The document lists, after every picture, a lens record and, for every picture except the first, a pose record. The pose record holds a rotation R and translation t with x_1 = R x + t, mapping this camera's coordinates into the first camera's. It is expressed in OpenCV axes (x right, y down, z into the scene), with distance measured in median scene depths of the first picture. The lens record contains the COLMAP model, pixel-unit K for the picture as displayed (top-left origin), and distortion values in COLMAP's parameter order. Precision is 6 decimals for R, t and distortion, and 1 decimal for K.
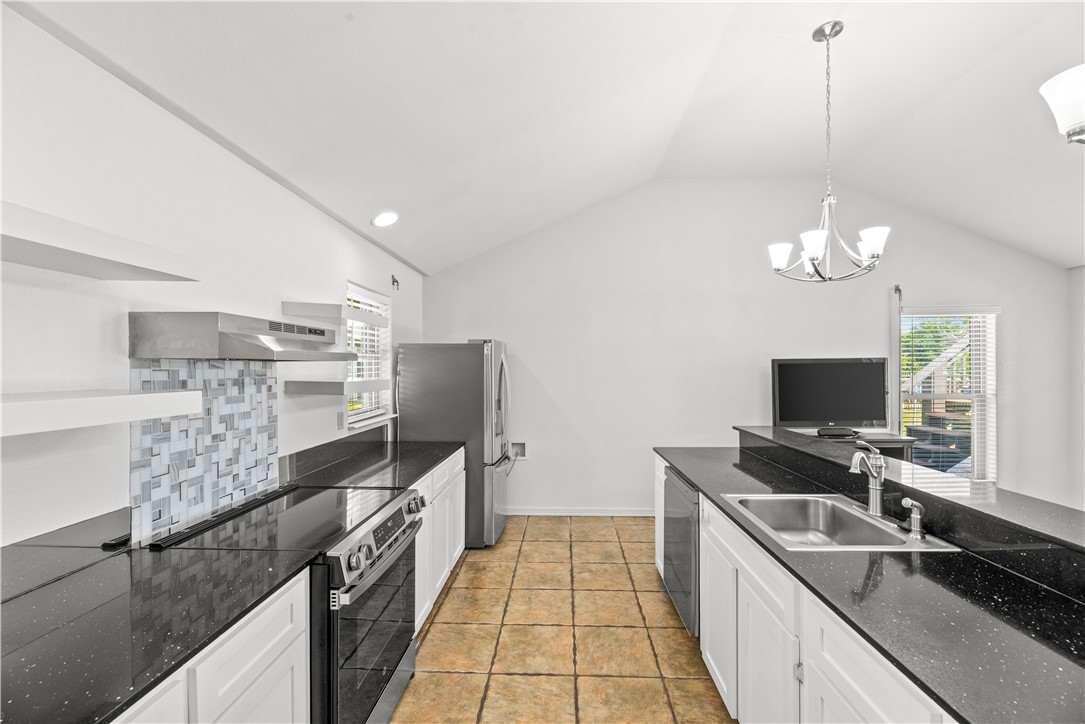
lens RADIAL K [[446.2, 0, 547.3], [0, 446.2, 364.4], [0, 0, 1]] dist [-0.000738, -0.000345]
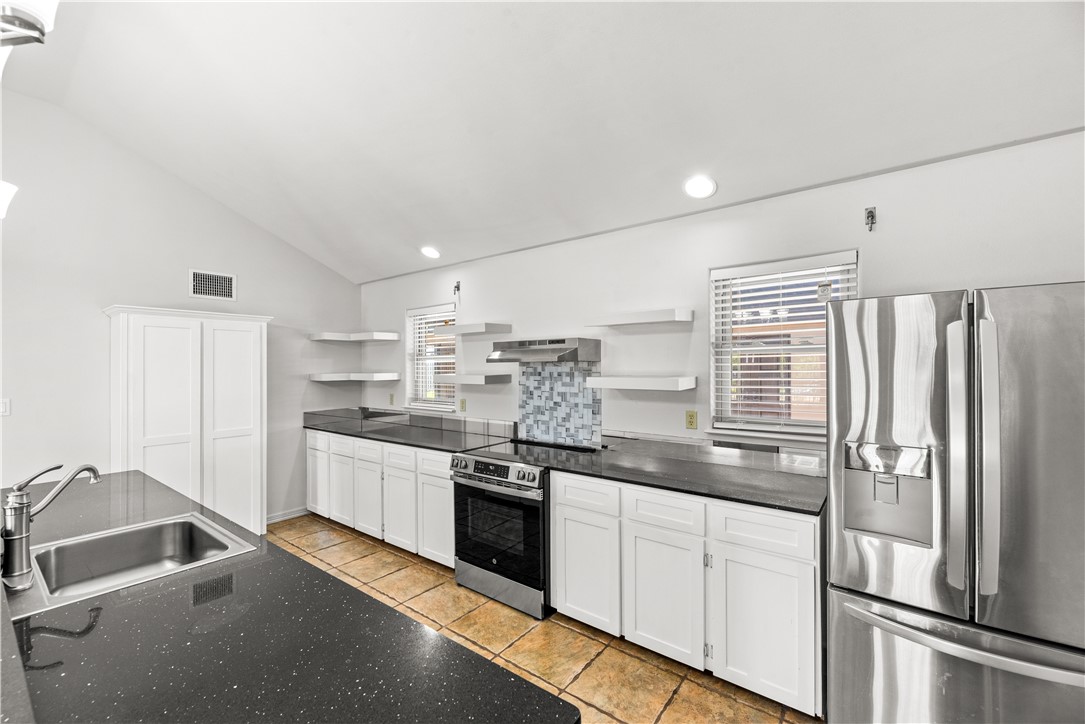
lens RADIAL K [[446.2, 0, 548.5], [0, 446.2, 368.4], [0, 0, 1]] dist [-0.000738, -0.000345]
pose [[-0.576209, 0.001156, -0.817301, 0.776307], [0.008507, 0.999953, -0.004584, 0.025838], [0.817258, -0.009594, -0.576192, 2.006409]]
